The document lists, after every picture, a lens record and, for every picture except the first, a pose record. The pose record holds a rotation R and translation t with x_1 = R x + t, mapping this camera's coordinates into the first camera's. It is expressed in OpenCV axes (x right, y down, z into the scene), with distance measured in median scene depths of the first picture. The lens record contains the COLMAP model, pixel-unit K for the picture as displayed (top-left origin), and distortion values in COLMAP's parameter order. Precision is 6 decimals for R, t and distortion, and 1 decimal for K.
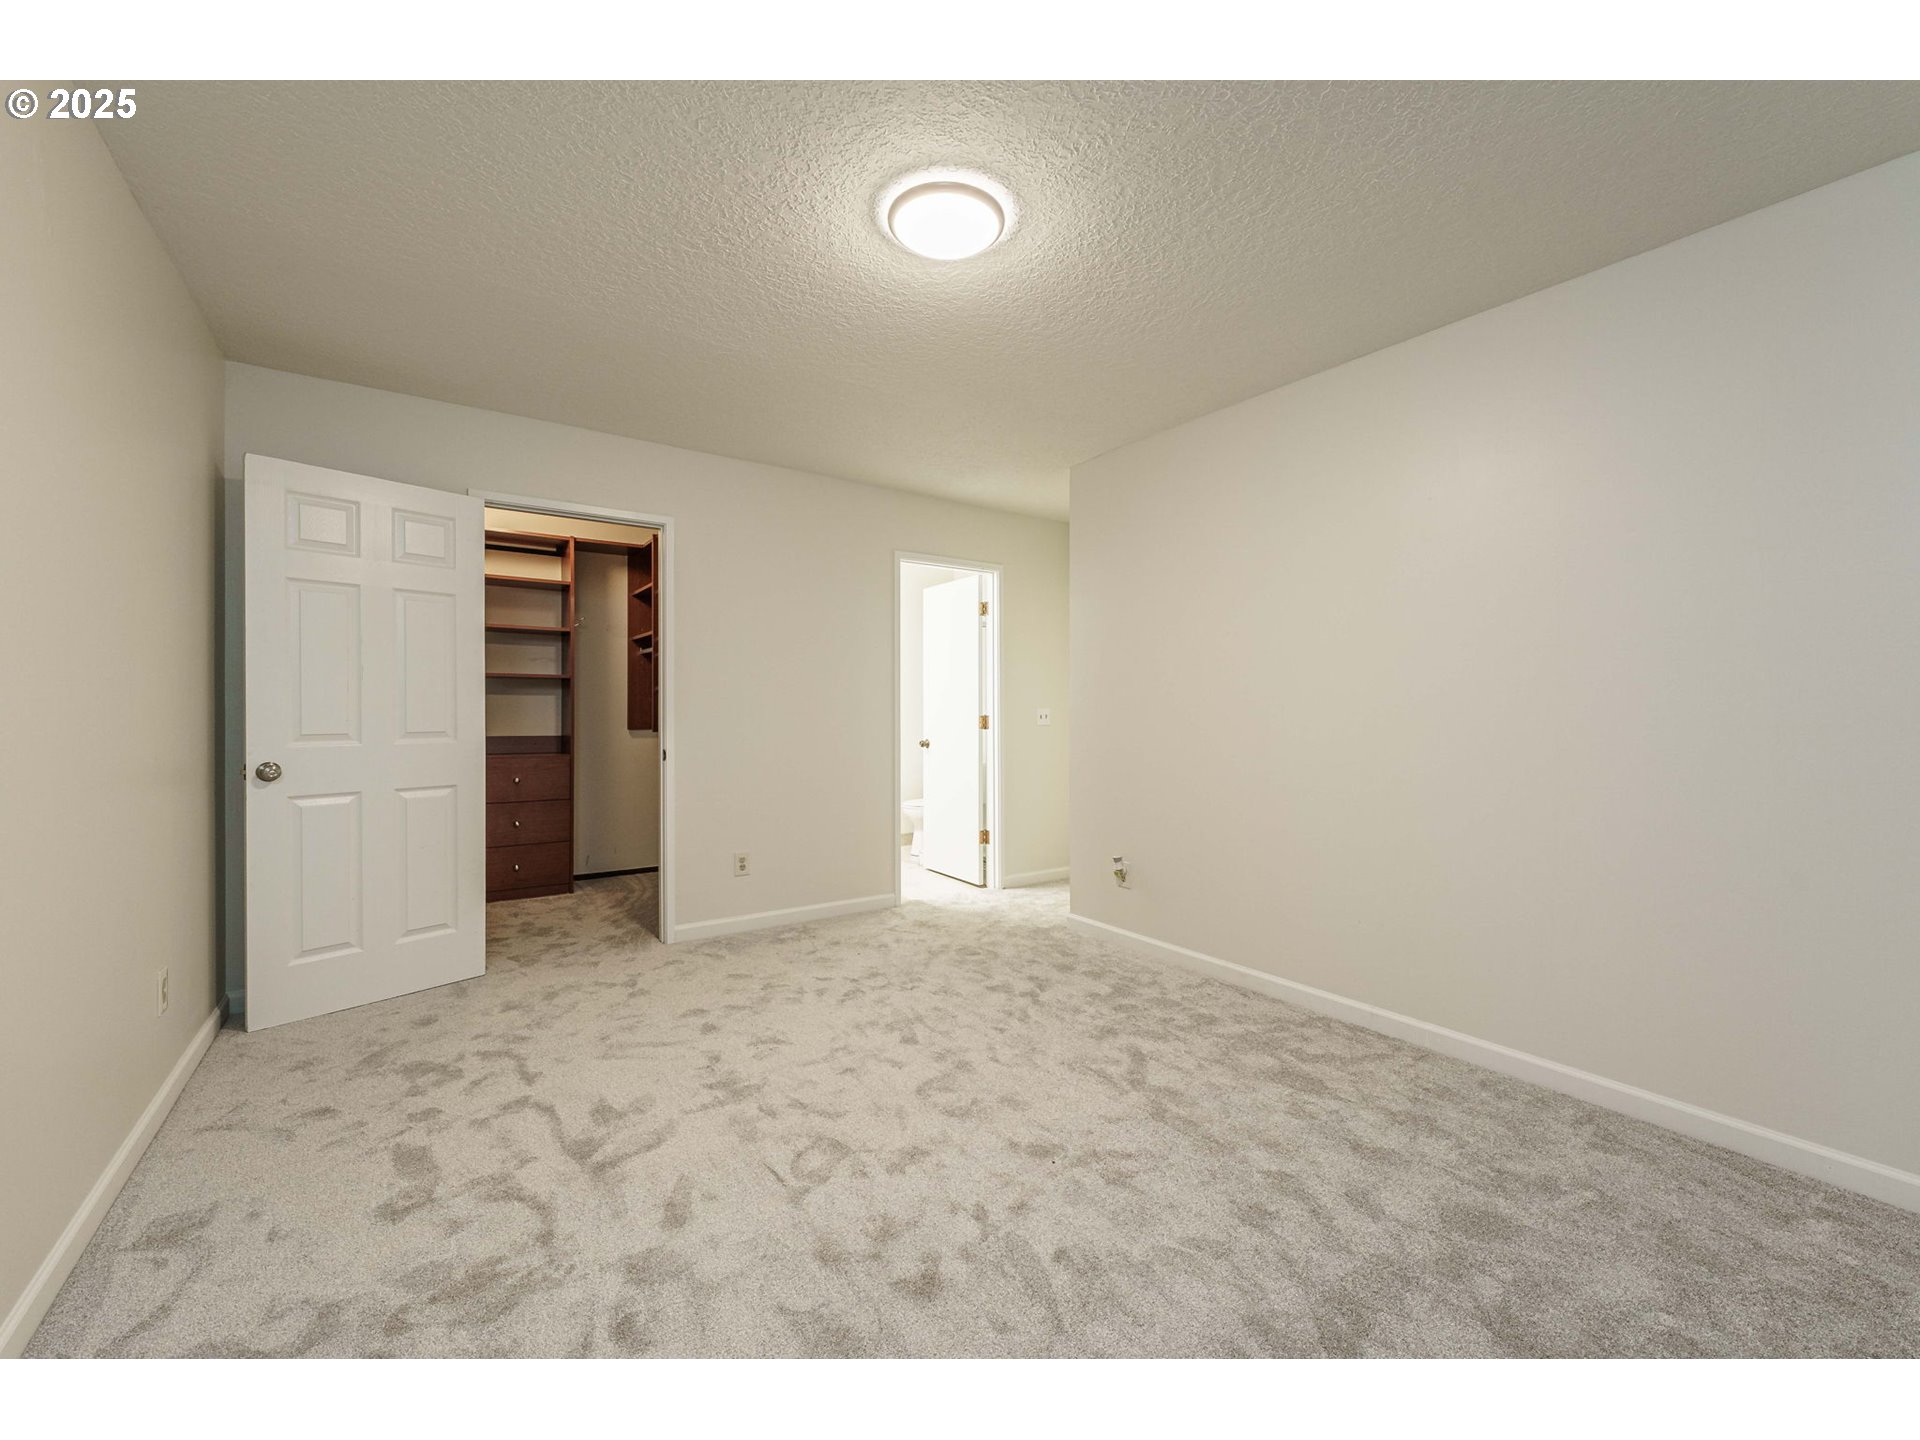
lens RADIAL K [[781.6, 0, 942.1], [0, 781.6, 718.2], [0, 0, 1]] dist [0.000023, -0.000325]
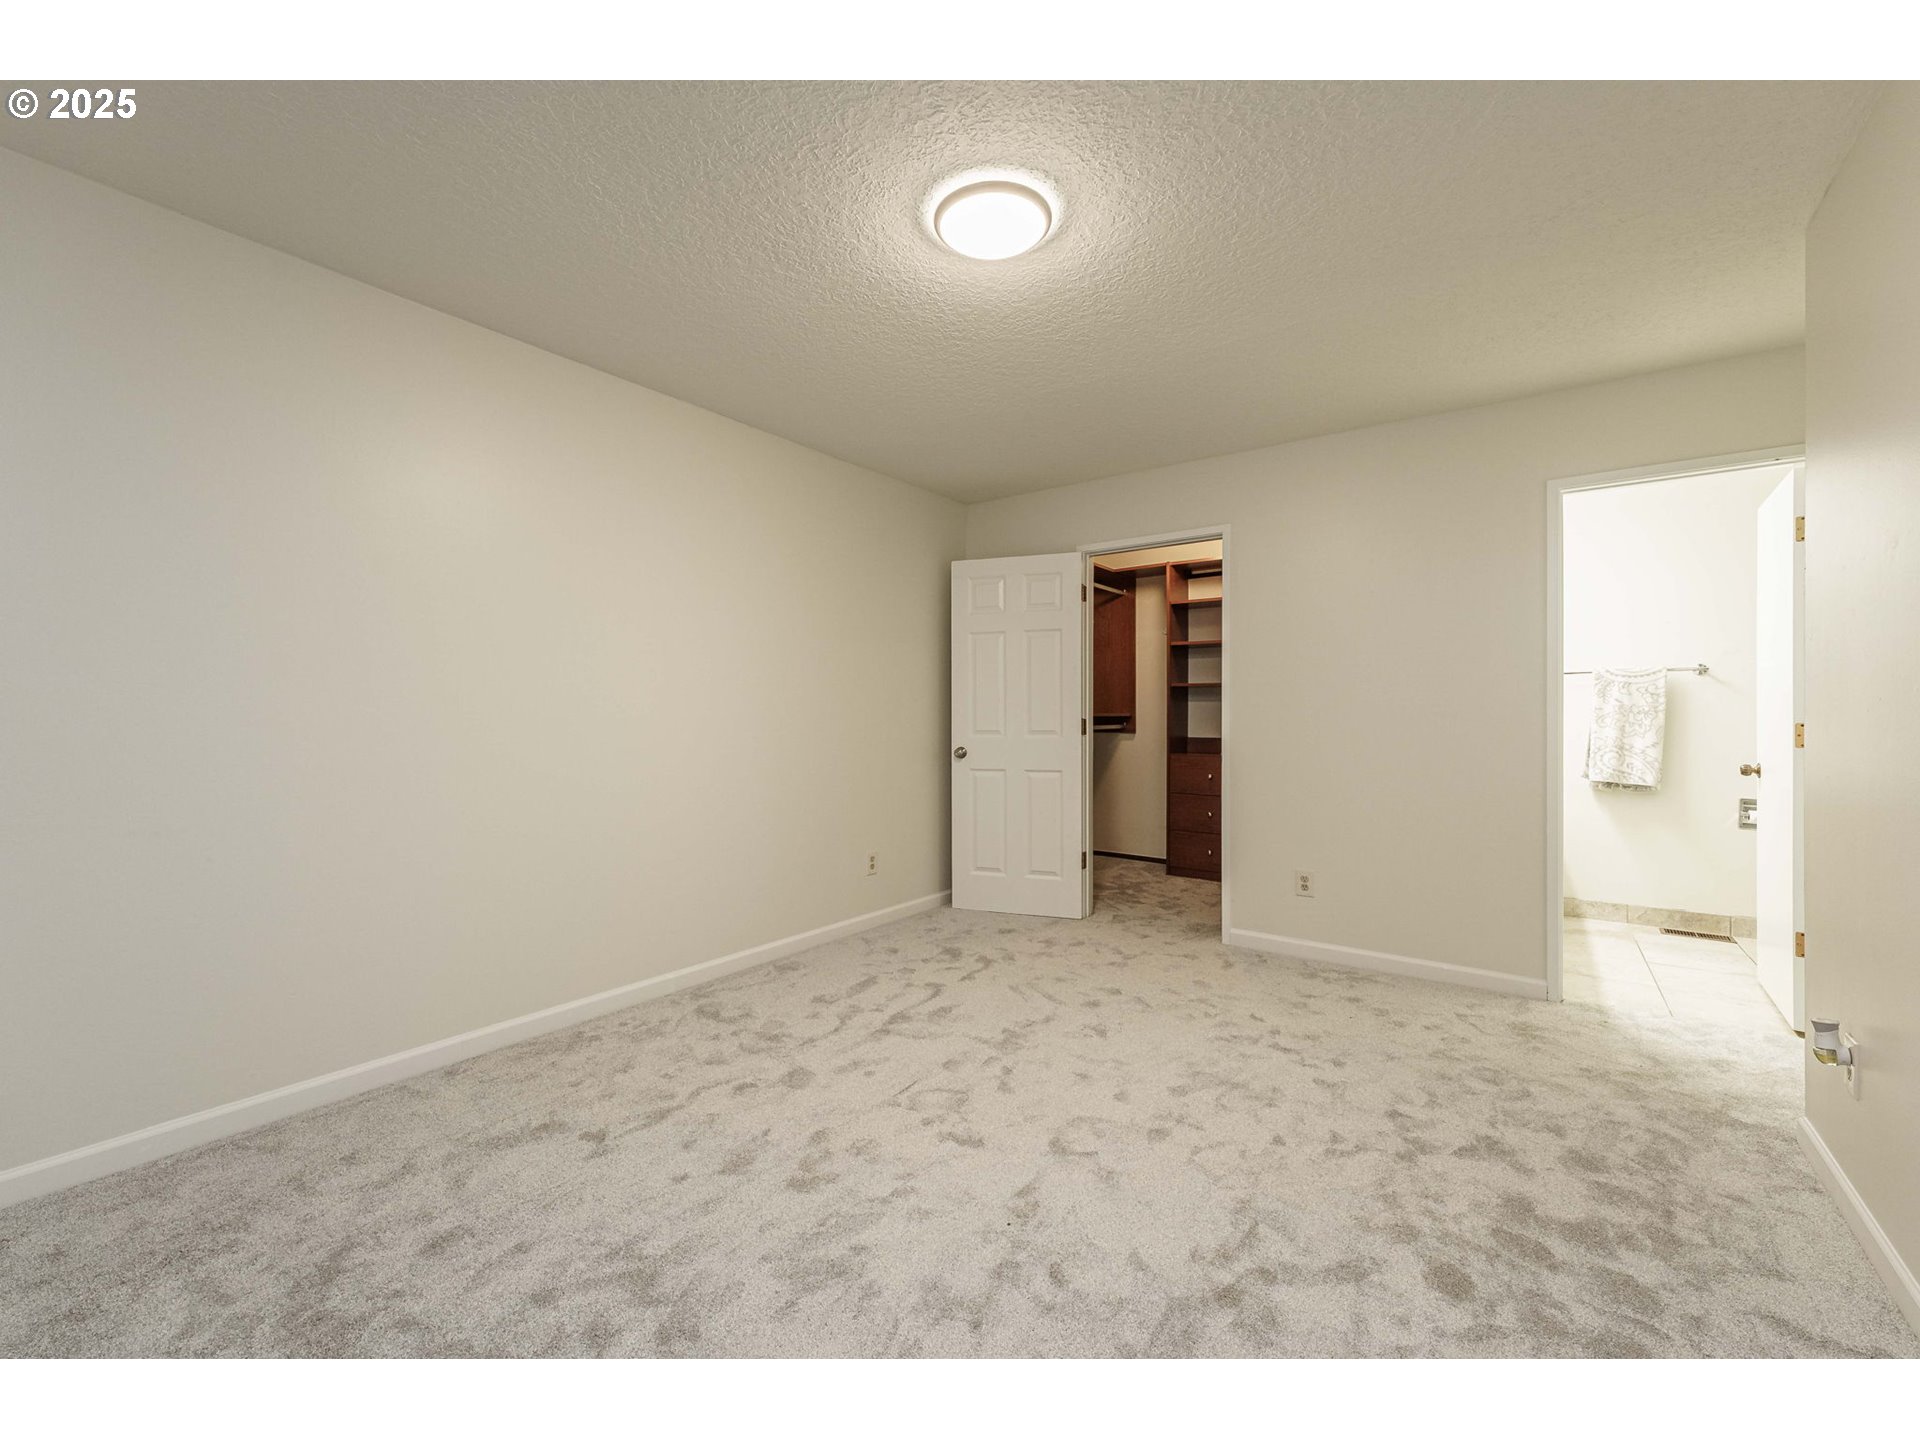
lens RADIAL K [[774.7, 0, 957.1], [0, 774.7, 714.0], [0, 0, 1]] dist [0.000479, -0.000206]
pose [[0.319118, -0.003915, -0.947707, 0.656196], [-0.008817, 0.999936, -0.007100, -0.001576], [0.947674, 0.010621, 0.319063, 0.451879]]
